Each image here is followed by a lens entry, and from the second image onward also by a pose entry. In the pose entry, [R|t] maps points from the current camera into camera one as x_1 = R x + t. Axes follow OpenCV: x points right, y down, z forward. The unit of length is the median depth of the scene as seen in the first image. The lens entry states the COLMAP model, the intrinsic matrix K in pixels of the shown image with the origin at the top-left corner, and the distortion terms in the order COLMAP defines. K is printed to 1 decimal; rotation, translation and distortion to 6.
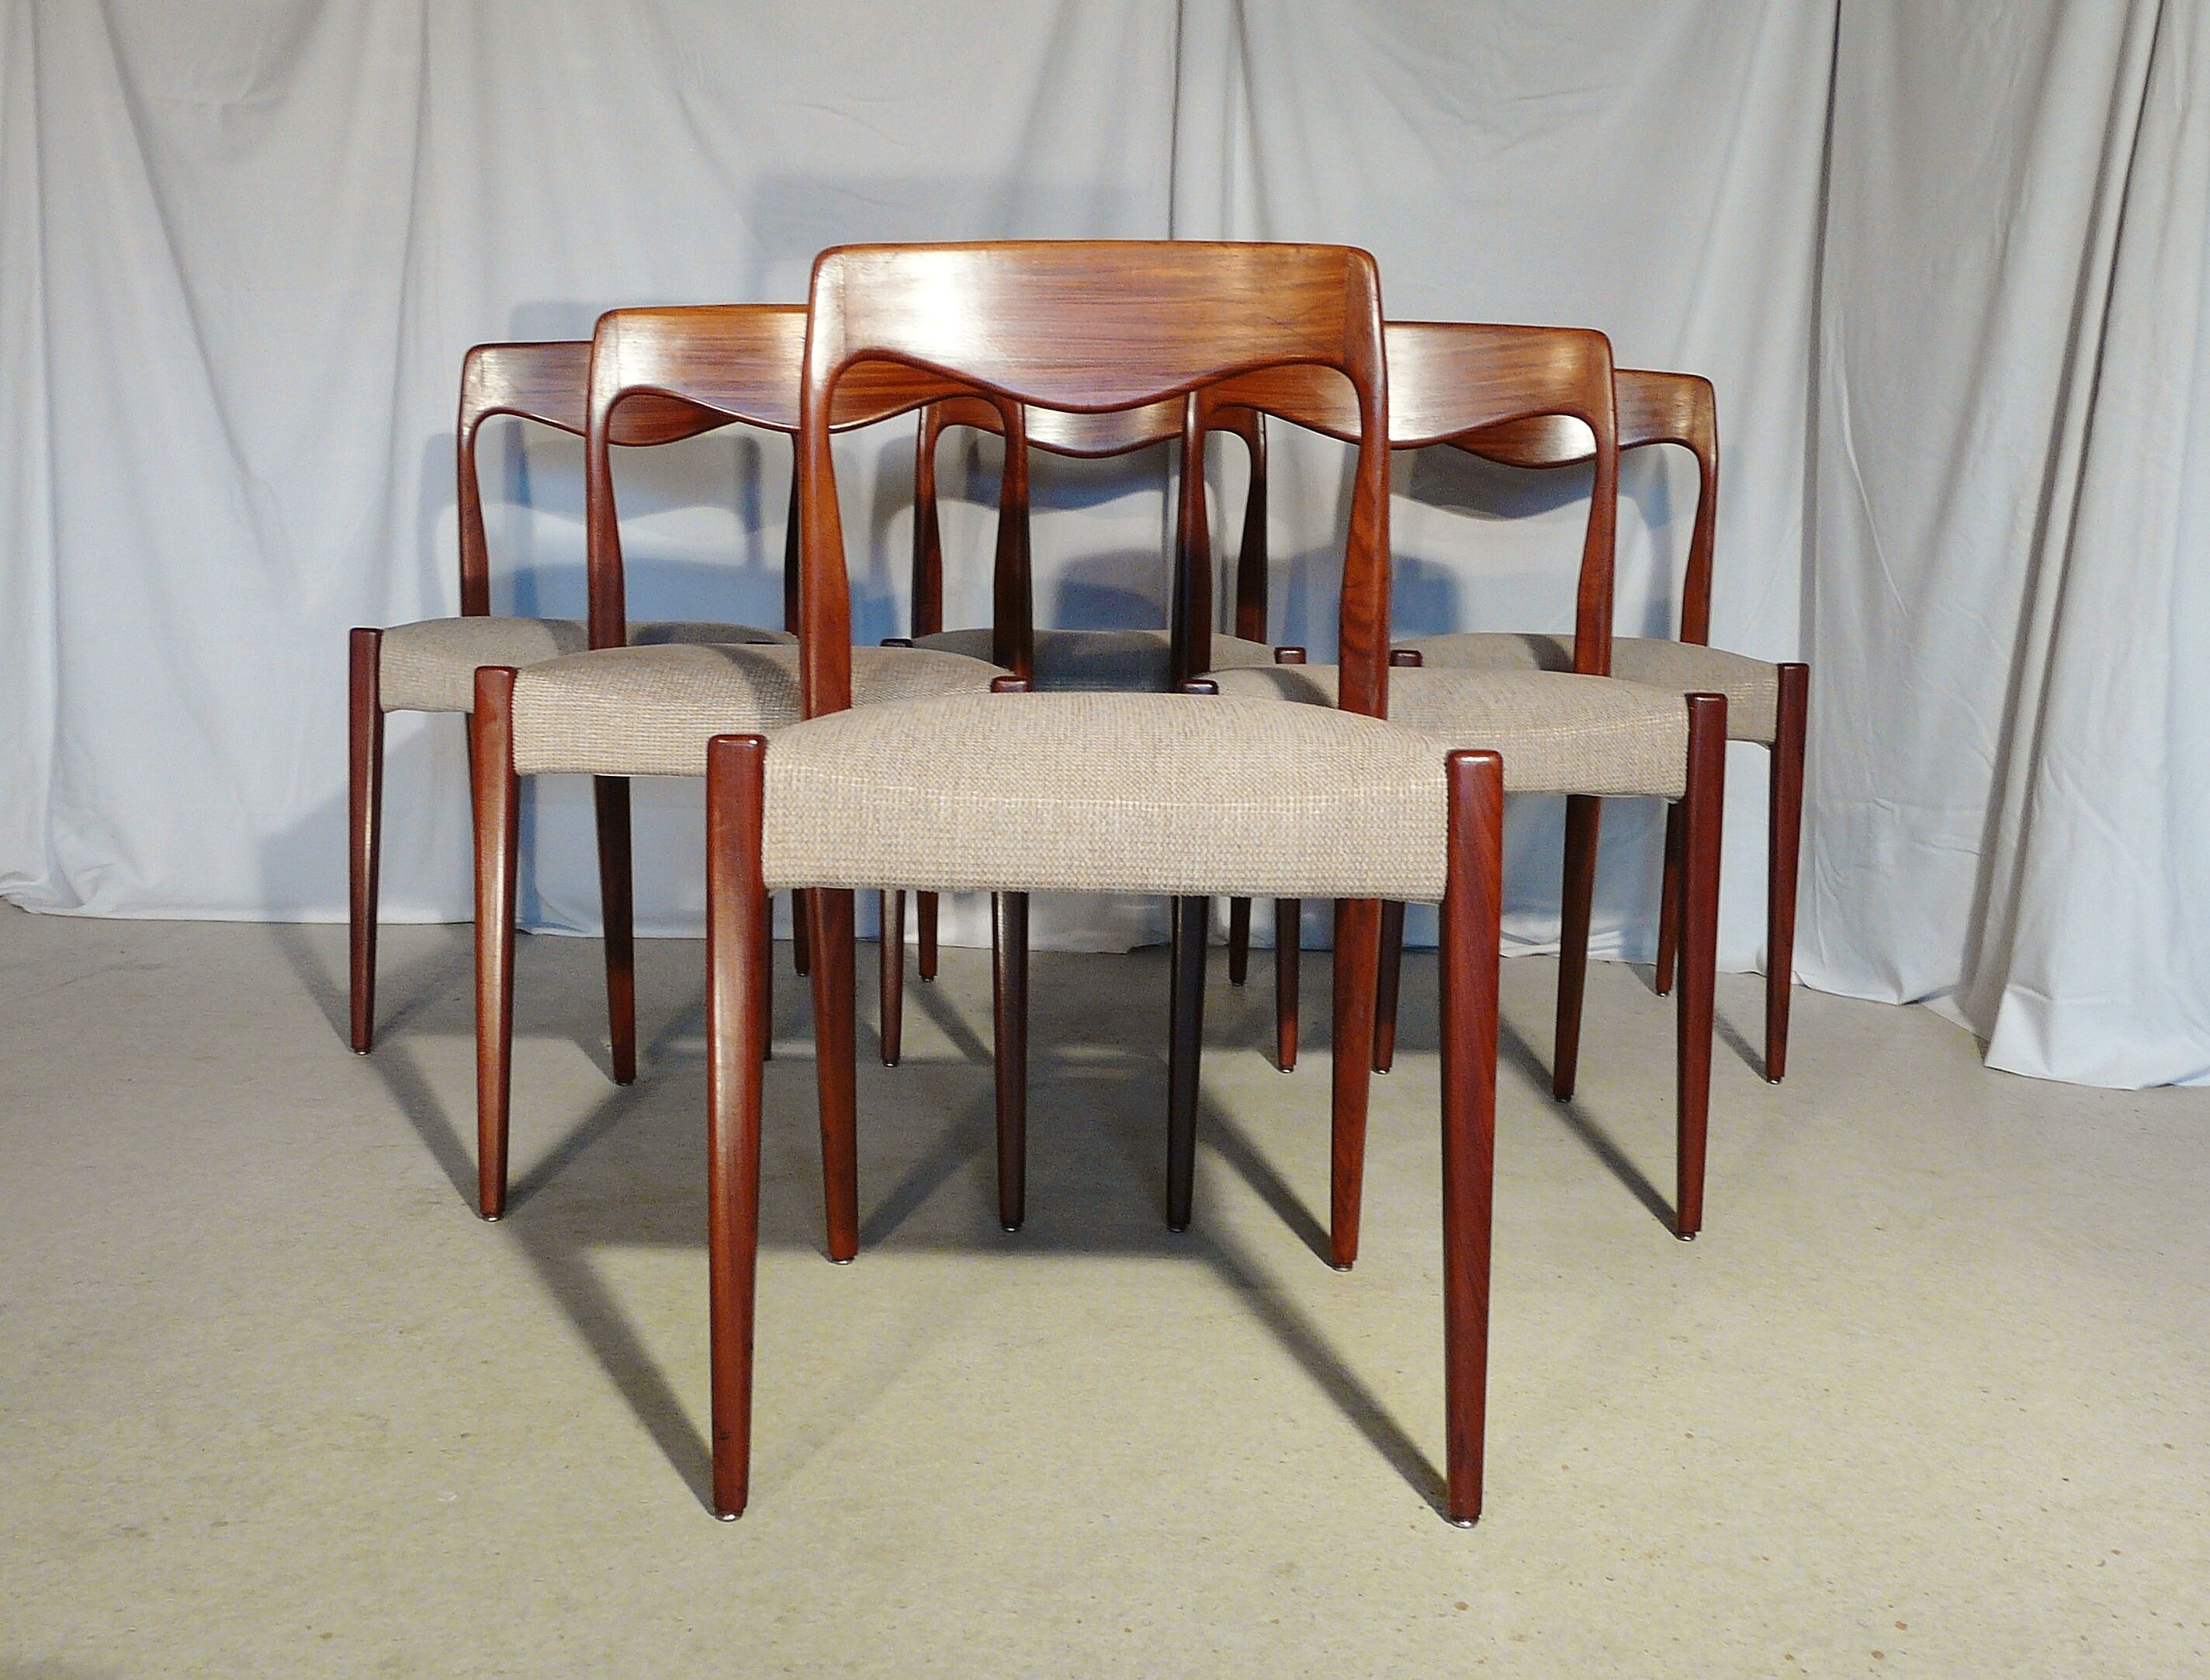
lens RADIAL K [[2086.4, 0, 1123.1], [0, 2086.4, 942.8], [0, 0, 1]] dist [-0.045379, 0.065346]
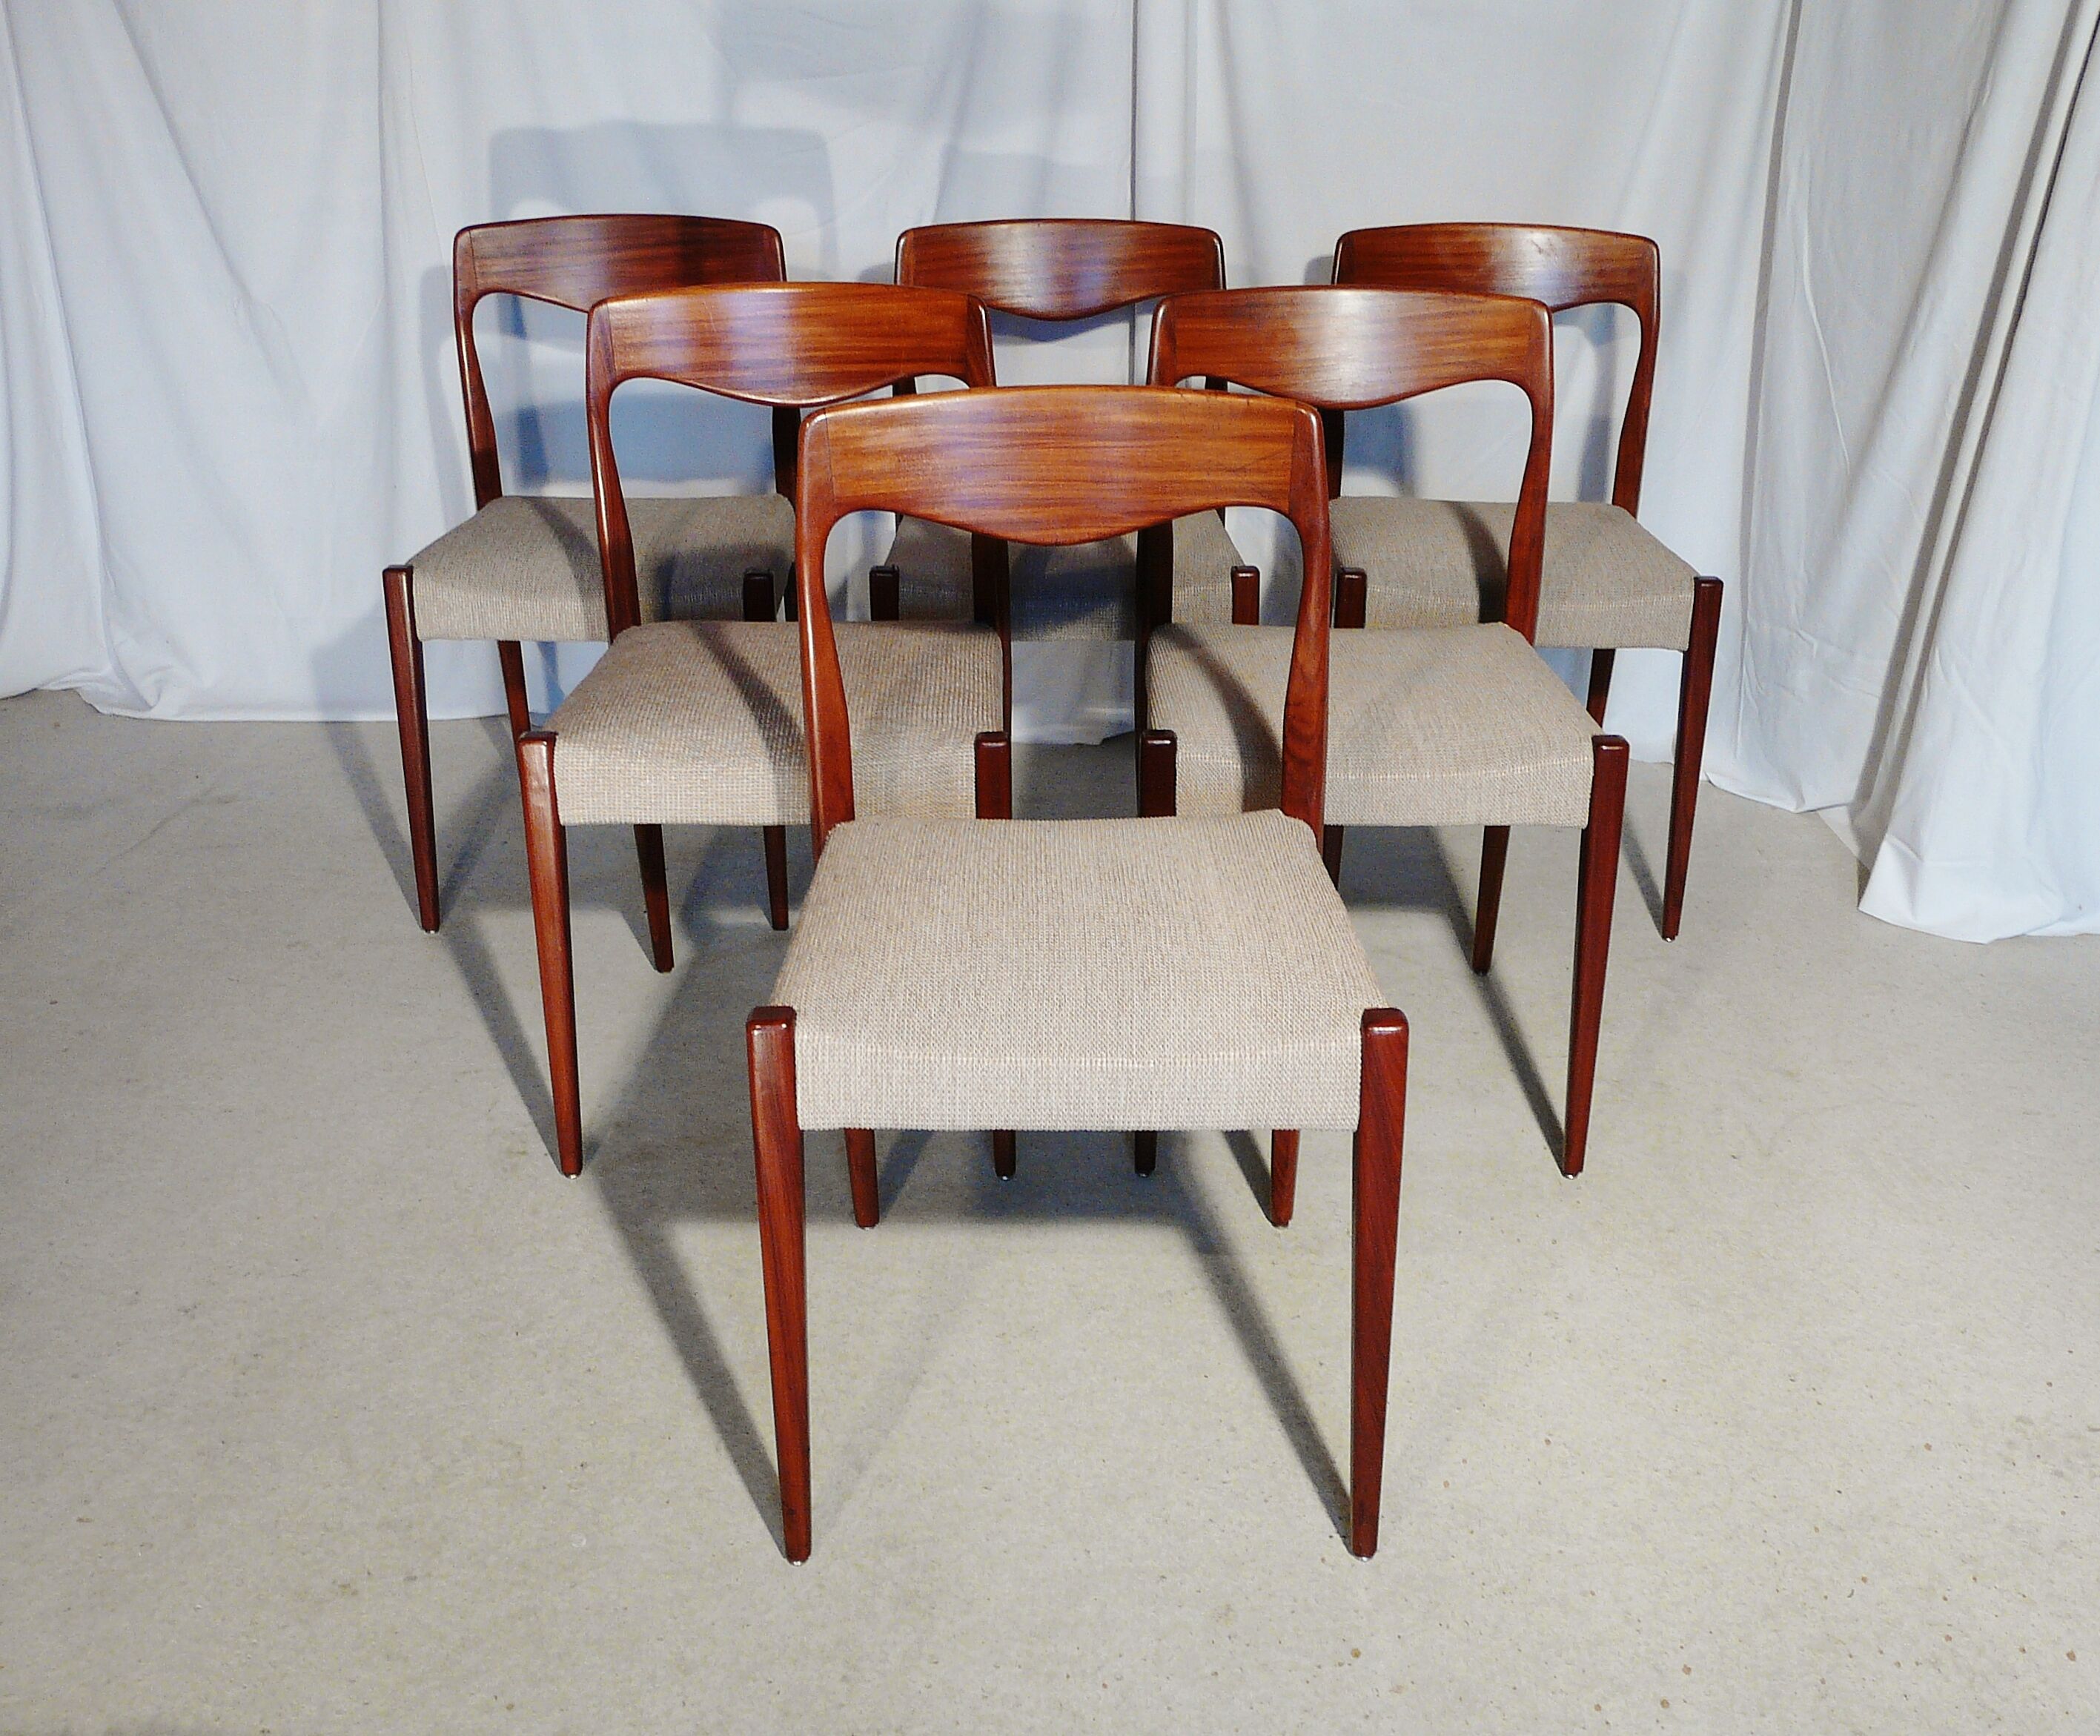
lens RADIAL K [[1990.8, 0, 1079.7], [0, 1990.8, 918.2], [0, 0, 1]] dist [-0.047787, 0.077730]
pose [[0.999848, -0.012031, -0.012592, 0.006028], [0.014975, 0.963036, 0.268955, -0.353012], [0.008891, -0.269103, 0.963070, -0.069277]]
